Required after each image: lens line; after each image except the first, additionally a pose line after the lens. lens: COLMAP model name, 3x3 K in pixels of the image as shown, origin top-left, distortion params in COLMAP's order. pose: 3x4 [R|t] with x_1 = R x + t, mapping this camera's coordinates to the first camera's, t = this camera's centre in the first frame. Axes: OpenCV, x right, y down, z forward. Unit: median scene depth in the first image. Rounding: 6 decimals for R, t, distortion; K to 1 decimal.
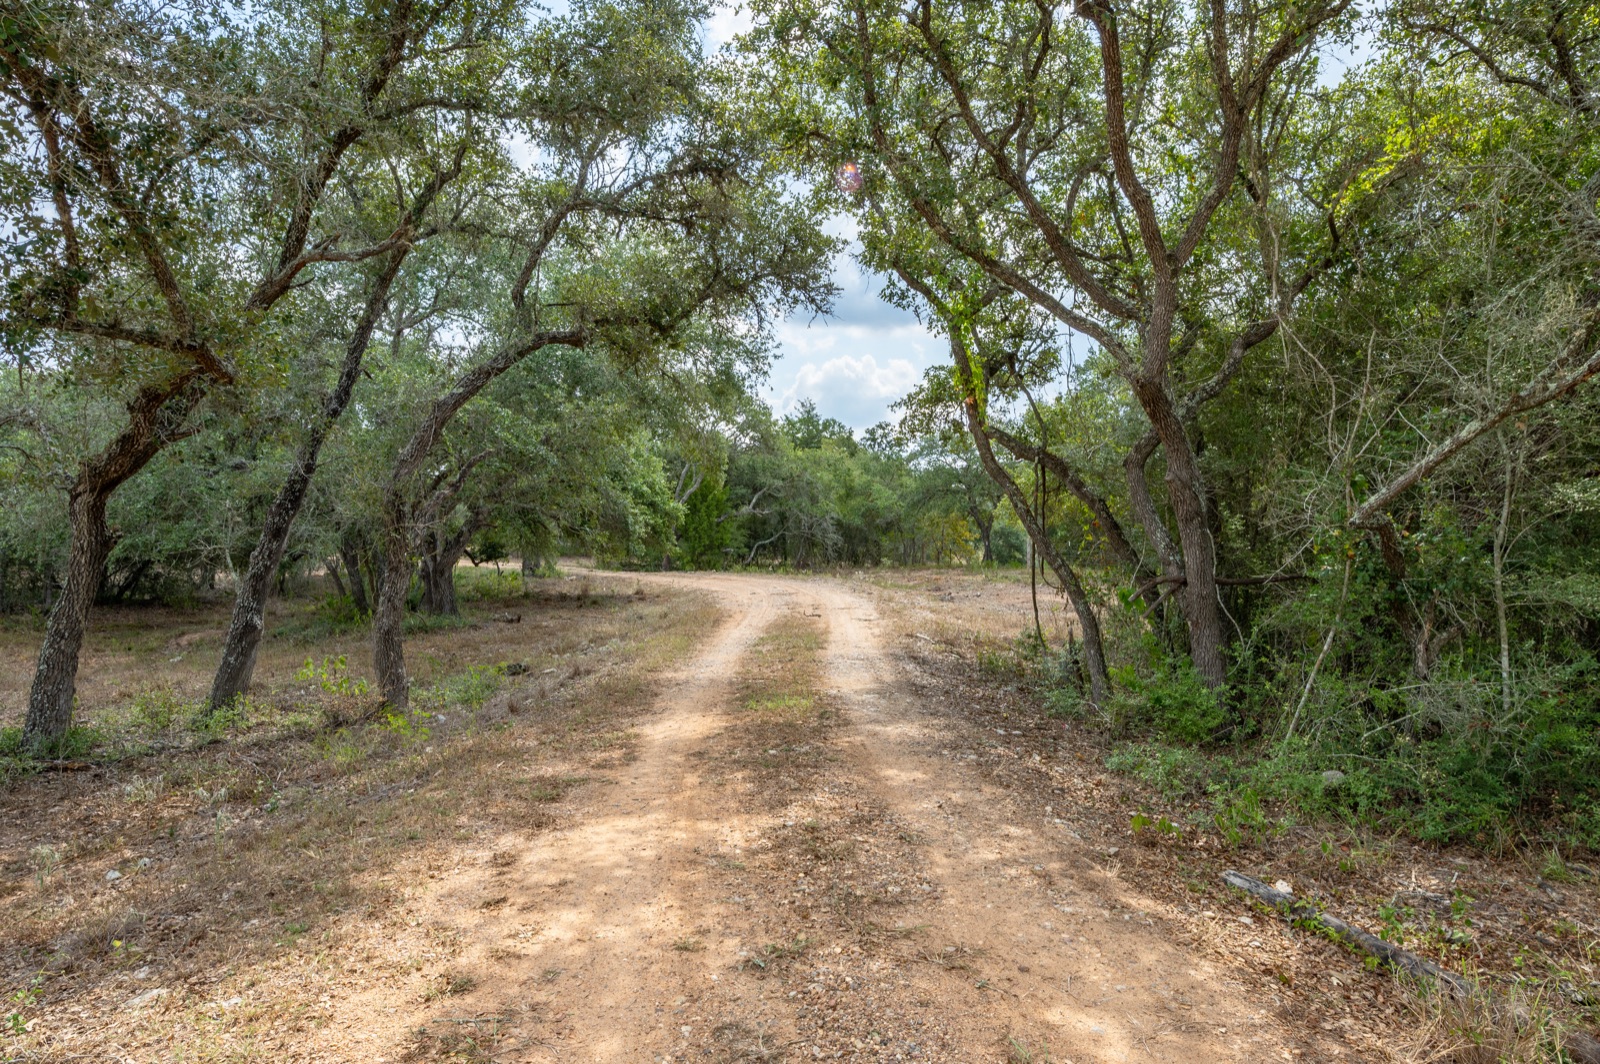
lens RADIAL K [[956.3, 0, 803.0], [0, 956.3, 530.3], [0, 0, 1]] dist [0.001605, 0.000048]
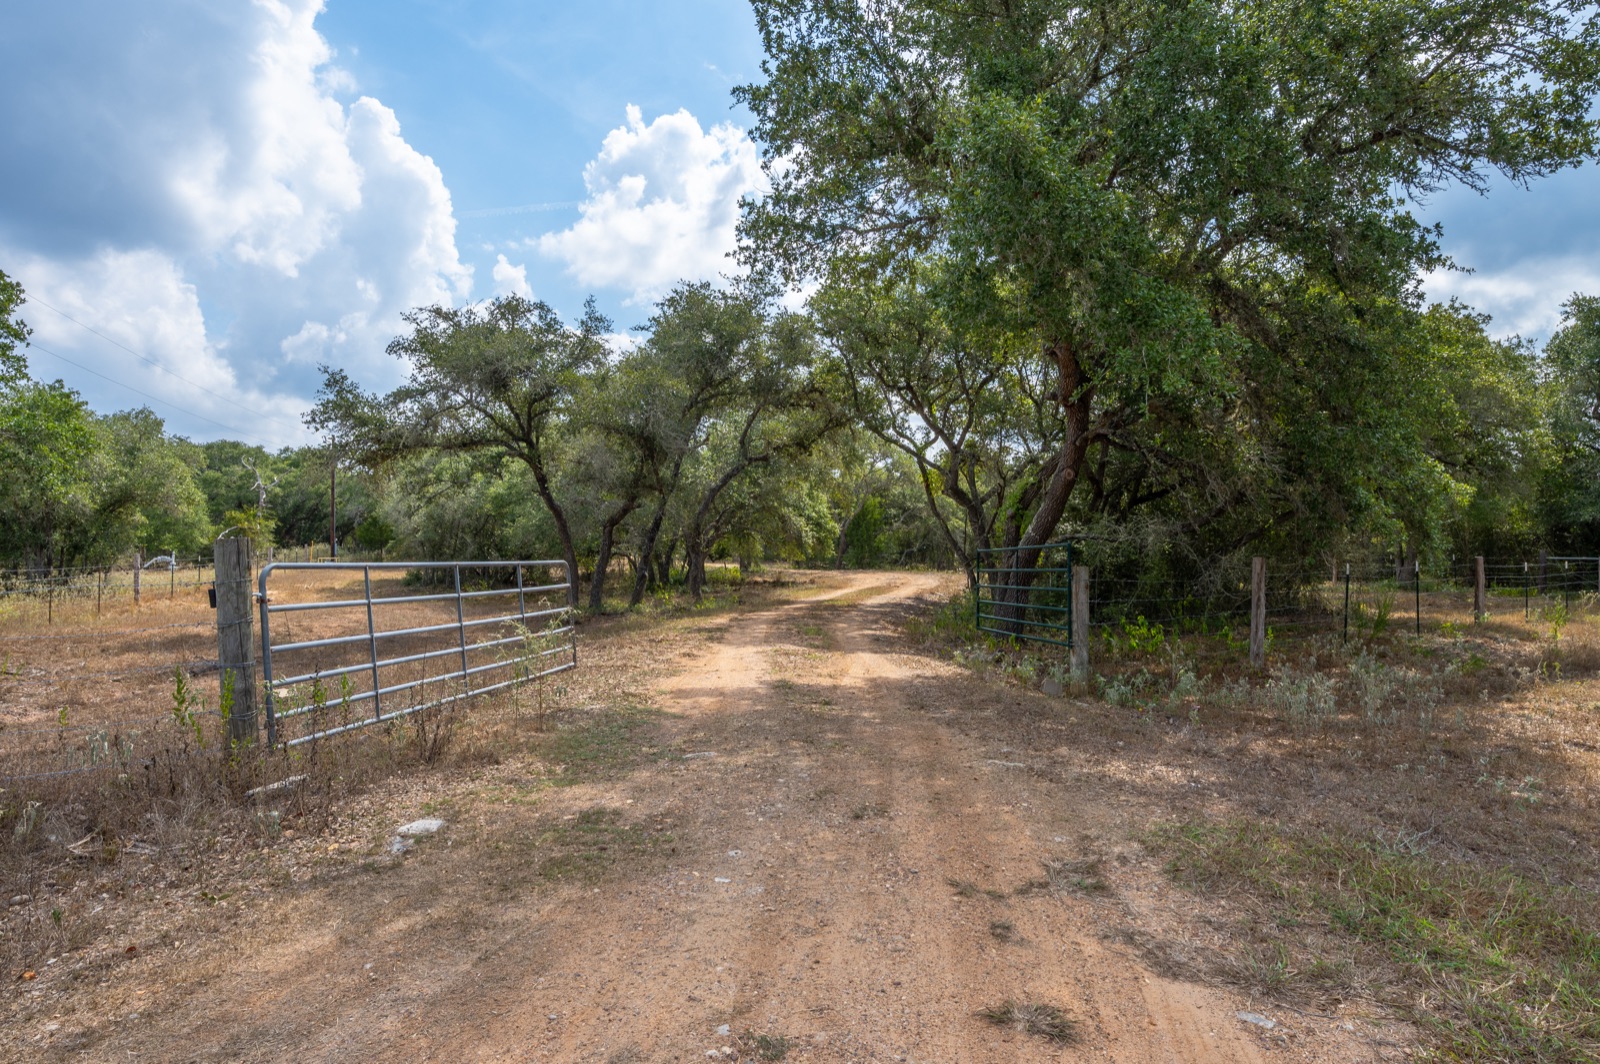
lens RADIAL K [[923.2, 0, 799.4], [0, 923.2, 535.2], [0, 0, 1]] dist [-0.000030, 0.000000]
pose [[0.977067, -0.004867, -0.212876, 0.141885], [0.002797, 0.999946, -0.010023, 0.006150], [0.212914, 0.009198, 0.977028, -0.521205]]
